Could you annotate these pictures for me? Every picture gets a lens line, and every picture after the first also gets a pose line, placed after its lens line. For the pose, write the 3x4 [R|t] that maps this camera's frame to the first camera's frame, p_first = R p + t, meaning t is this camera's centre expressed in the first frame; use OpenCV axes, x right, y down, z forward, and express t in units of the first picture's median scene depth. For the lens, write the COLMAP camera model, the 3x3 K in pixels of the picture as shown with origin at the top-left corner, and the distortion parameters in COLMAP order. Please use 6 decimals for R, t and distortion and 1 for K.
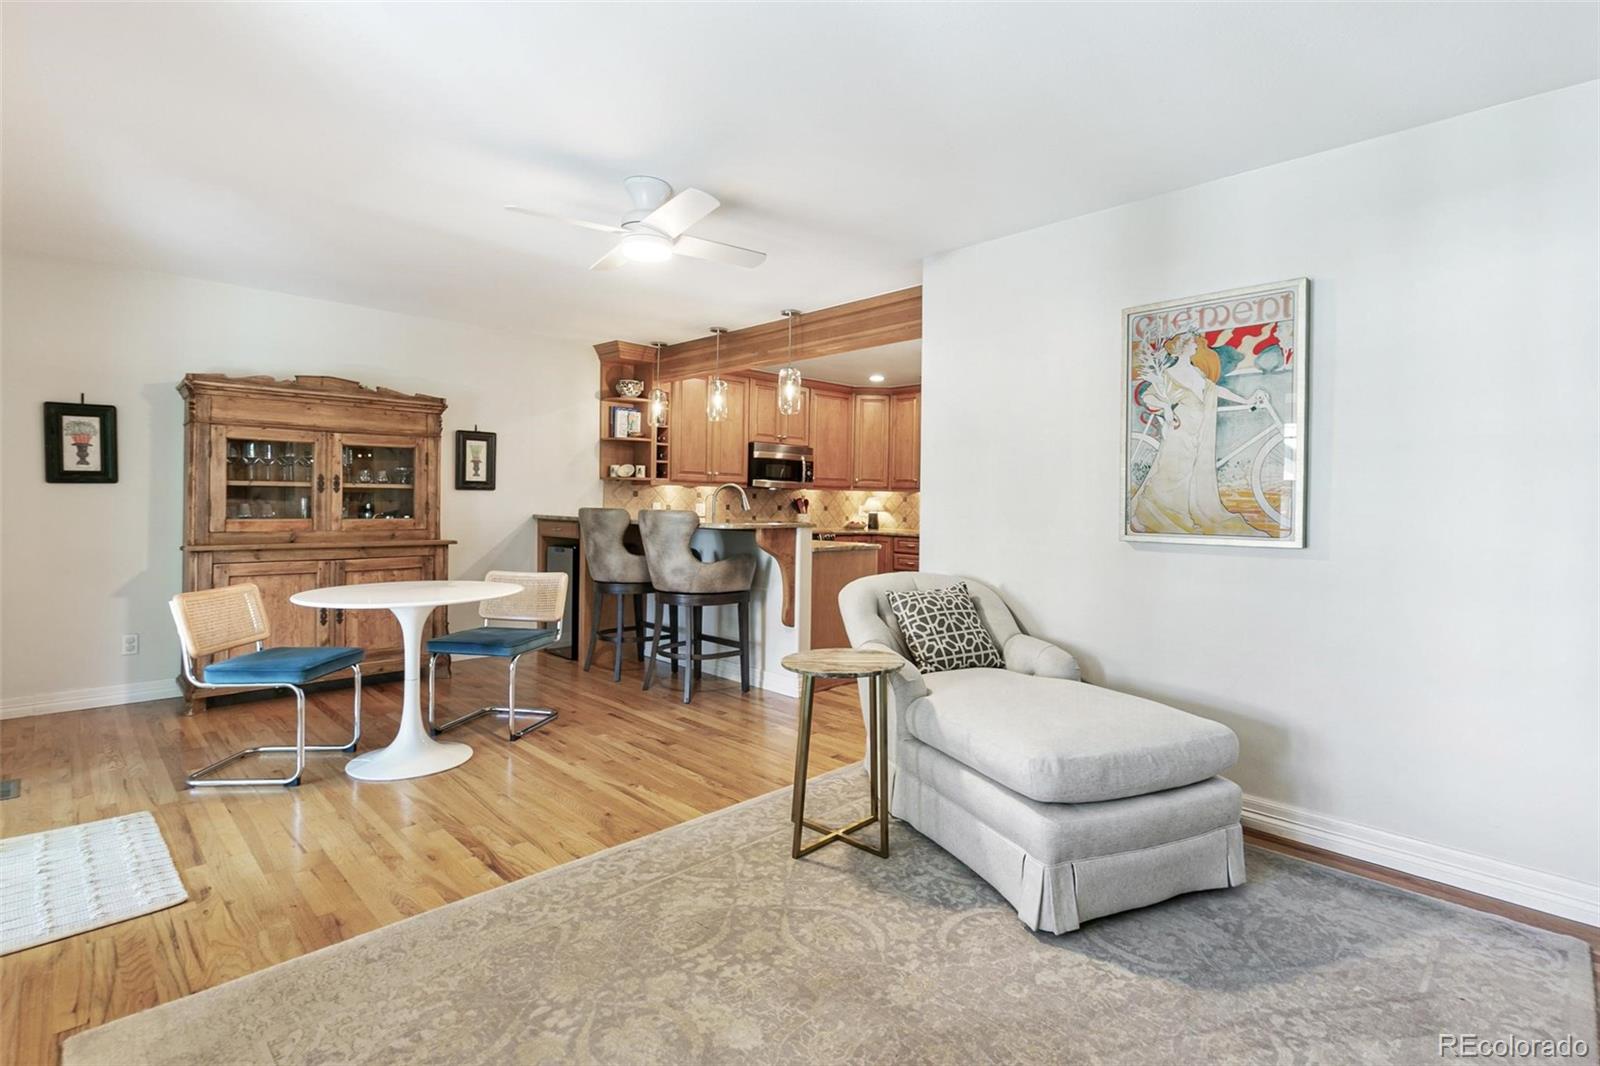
lens RADIAL K [[754.7, 0, 824.6], [0, 754.7, 503.7], [0, 0, 1]] dist [0.001802, -0.000024]
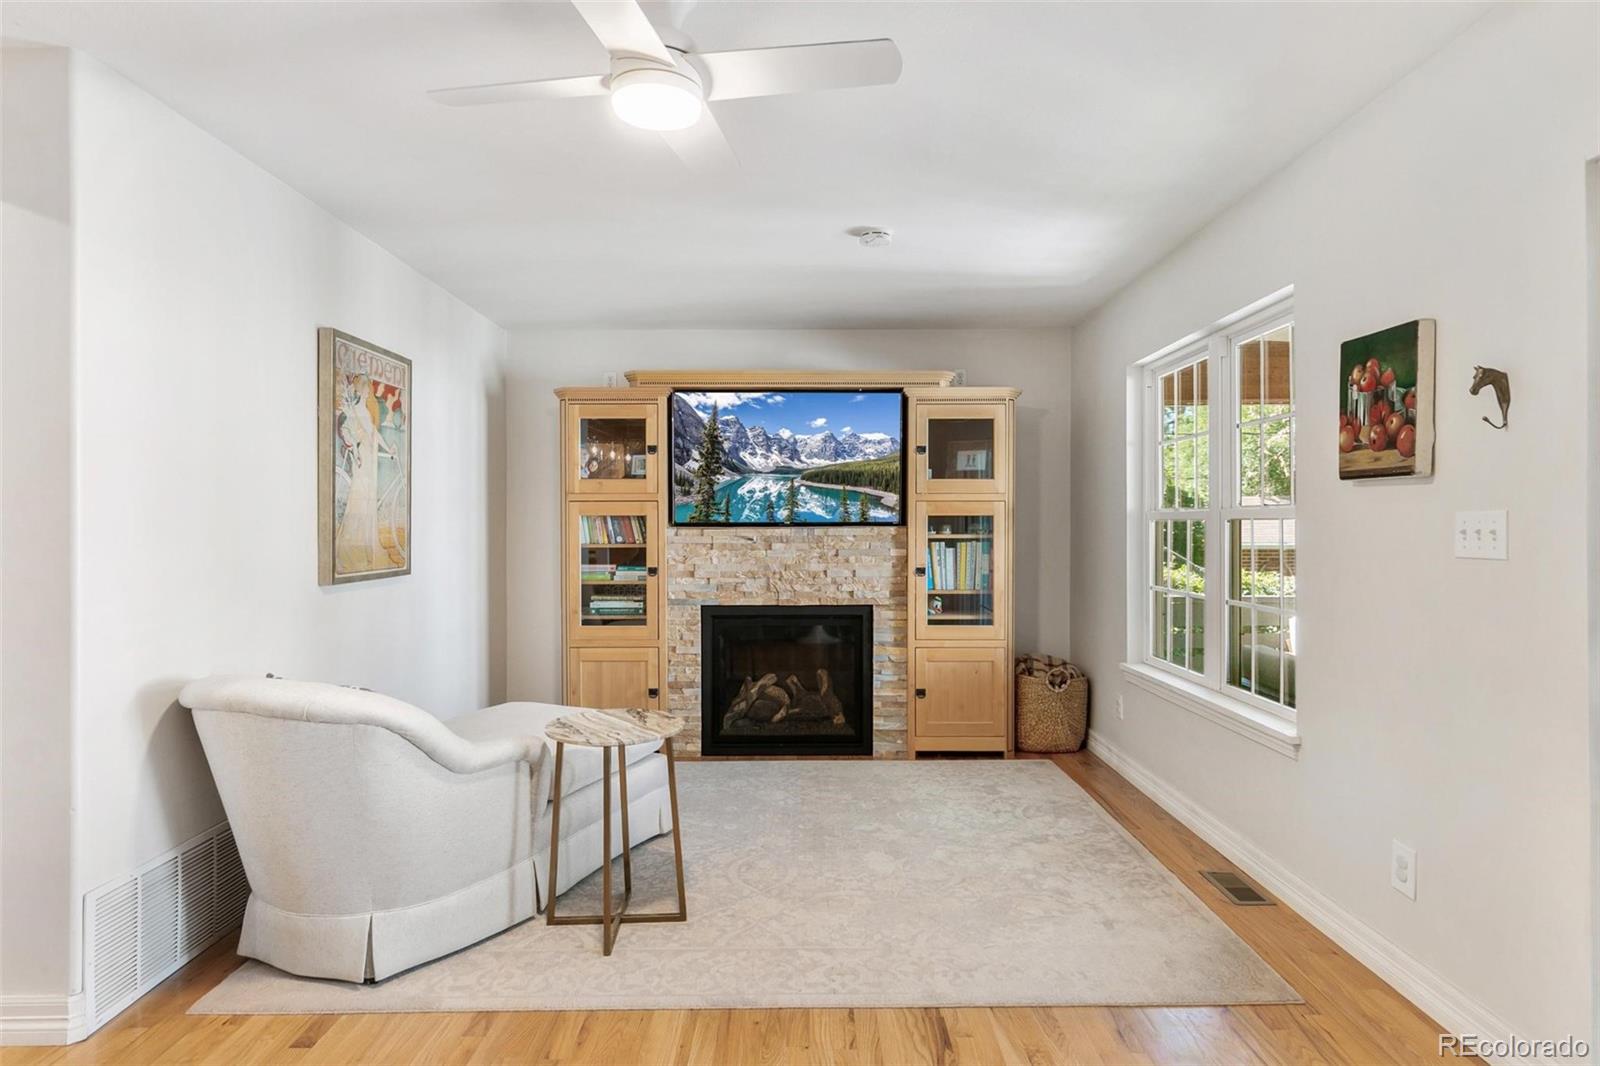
lens RADIAL K [[890.0, 0, 800.0], [0, 890.0, 533.0], [0, 0, 1]] dist [0.001717, 0.000180]
pose [[-0.701557, -0.017286, 0.712404, -0.820885], [-0.003745, 0.999781, 0.020572, -0.040716], [-0.712603, 0.011764, -0.701468, 1.472550]]
